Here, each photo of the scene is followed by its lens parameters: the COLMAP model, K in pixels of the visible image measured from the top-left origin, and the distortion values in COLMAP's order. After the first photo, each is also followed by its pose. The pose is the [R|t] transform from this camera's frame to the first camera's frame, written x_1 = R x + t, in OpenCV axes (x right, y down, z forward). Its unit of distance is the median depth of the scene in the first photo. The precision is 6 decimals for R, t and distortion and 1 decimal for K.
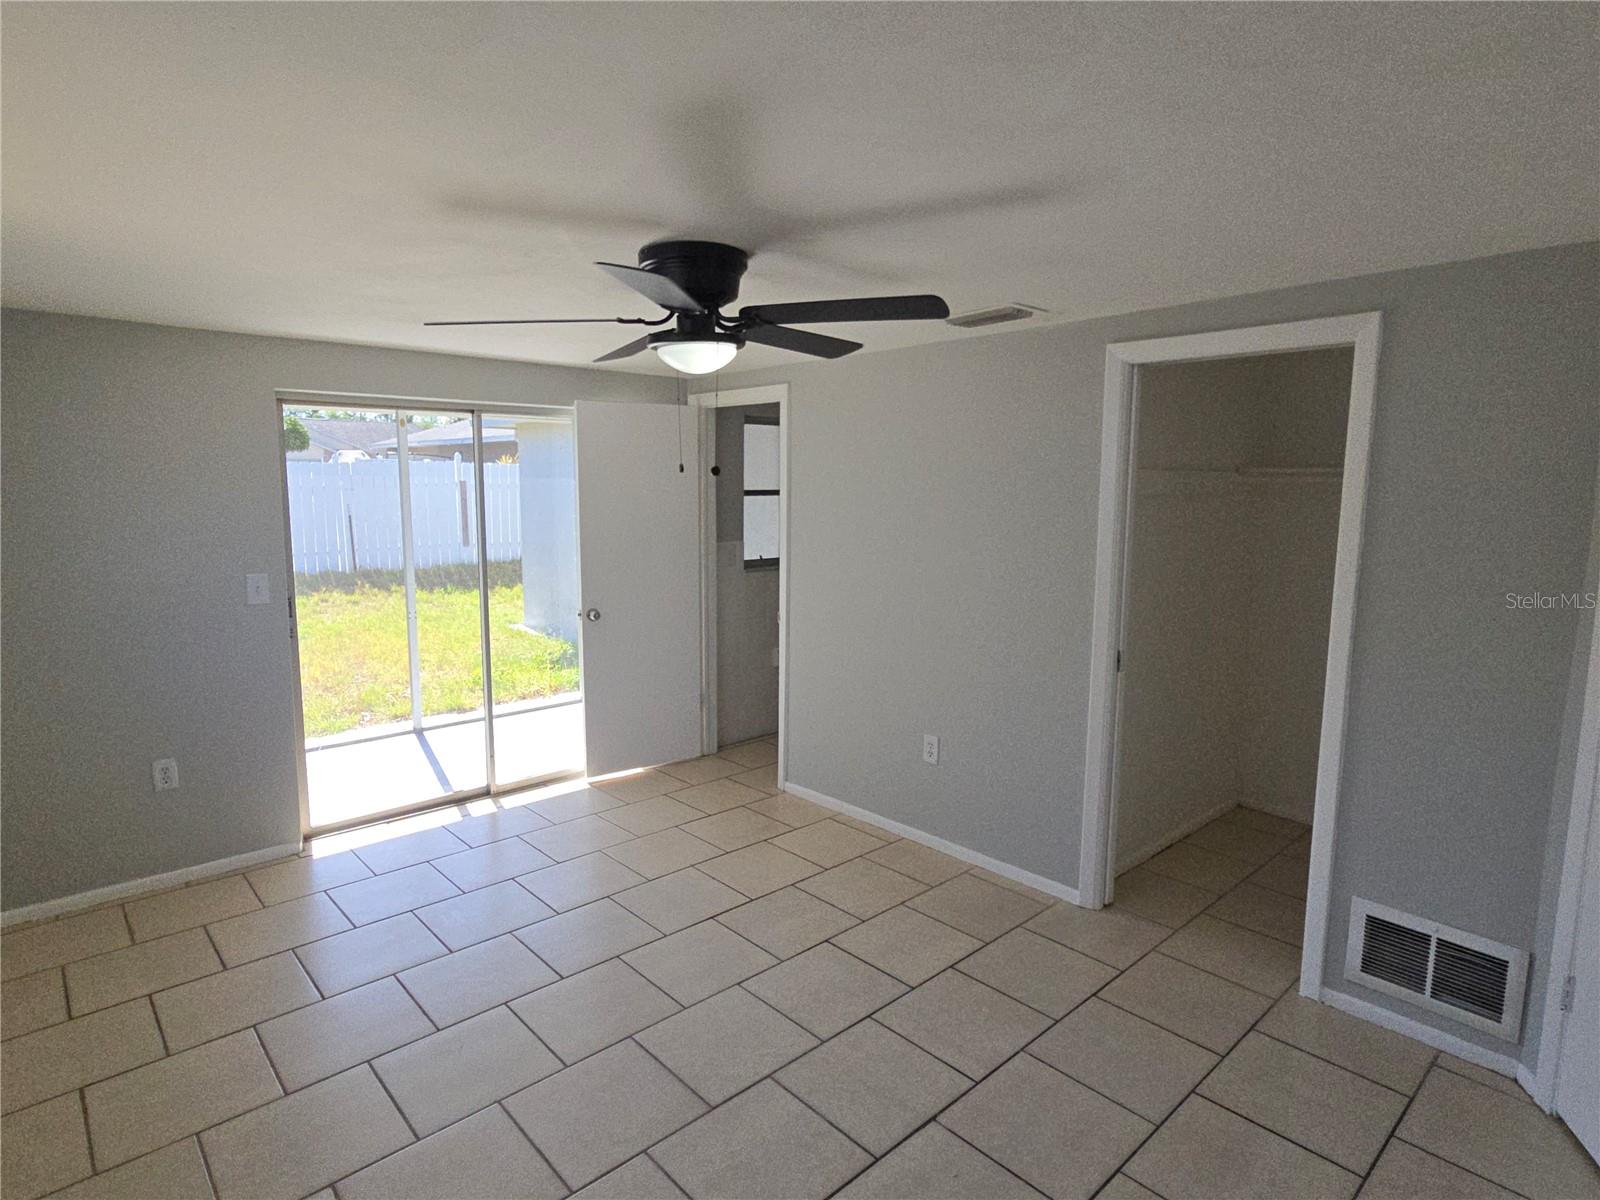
lens RADIAL K [[873.7, 0, 796.7], [0, 873.7, 590.9], [0, 0, 1]] dist [0.000619, 0.000085]
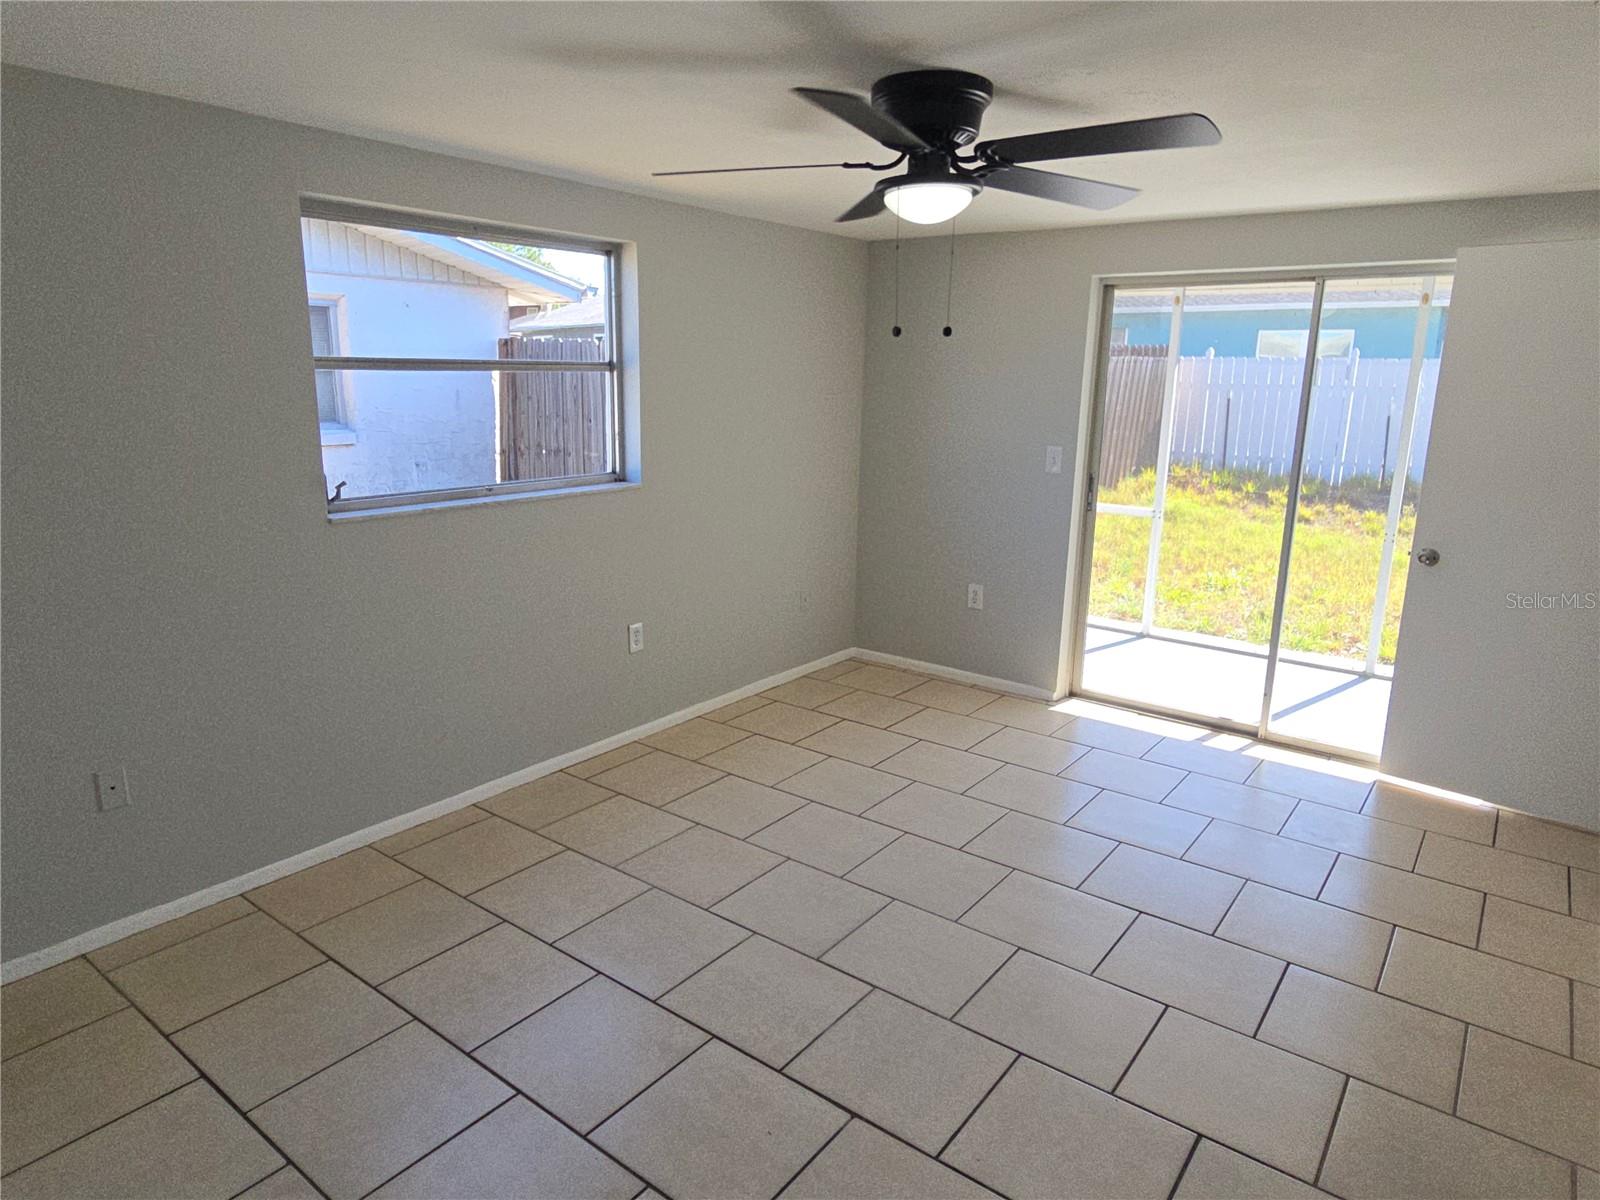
lens RADIAL K [[985.9, 0, 800.0], [0, 985.9, 600.0], [0, 0, 1]] dist [0.001237, 0.000164]
pose [[0.181533, 0.224146, -0.957499, 0.492672], [-0.142611, 0.969384, 0.199891, -0.028812], [0.972989, 0.100264, 0.207941, 0.367992]]
